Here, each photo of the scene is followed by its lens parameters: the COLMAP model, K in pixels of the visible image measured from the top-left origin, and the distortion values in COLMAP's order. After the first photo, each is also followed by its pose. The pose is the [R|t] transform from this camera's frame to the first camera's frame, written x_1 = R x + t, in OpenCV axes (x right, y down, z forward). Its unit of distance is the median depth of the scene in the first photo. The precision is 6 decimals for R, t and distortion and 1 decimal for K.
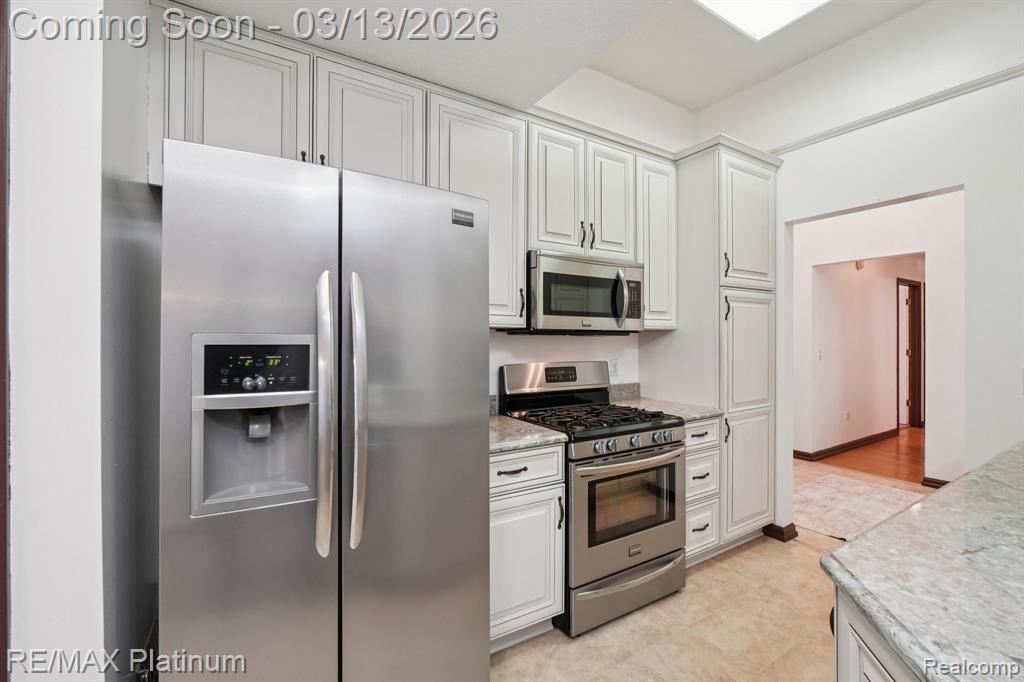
lens RADIAL K [[445.6, 0, 512.9], [0, 445.6, 336.0], [0, 0, 1]] dist [-0.000908, 0.000050]
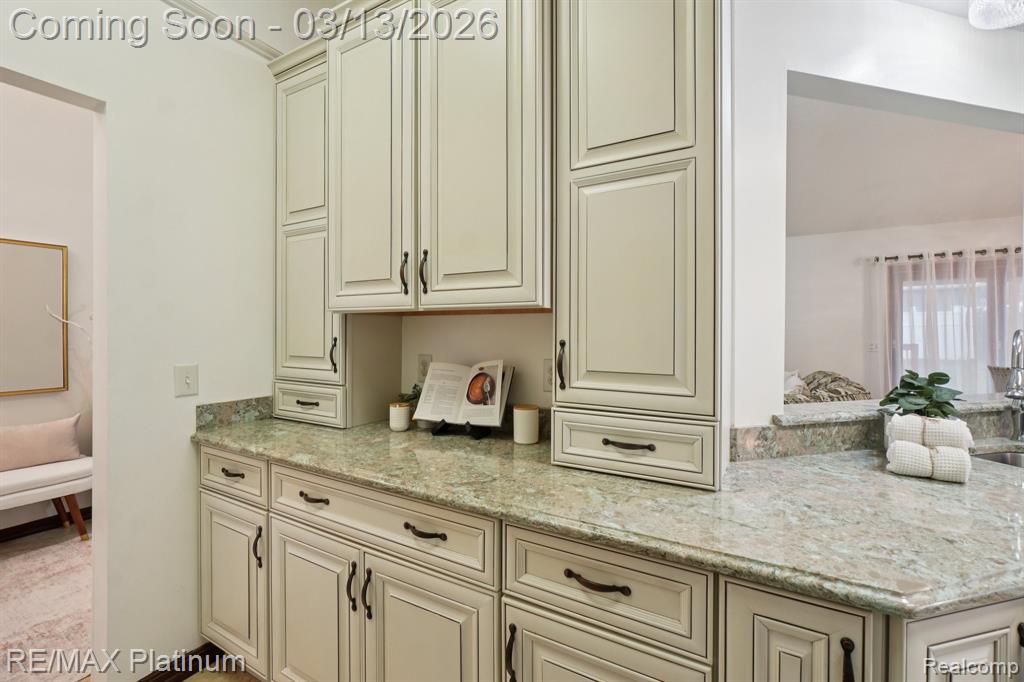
lens RADIAL K [[445.6, 0, 510.1], [0, 445.6, 333.1], [0, 0, 1]] dist [-0.000908, 0.000050]
pose [[-0.465751, -0.004665, 0.884903, 0.363484], [0.002361, 0.999976, 0.006514, 0.012271], [-0.884913, 0.005123, -0.465729, 2.164253]]
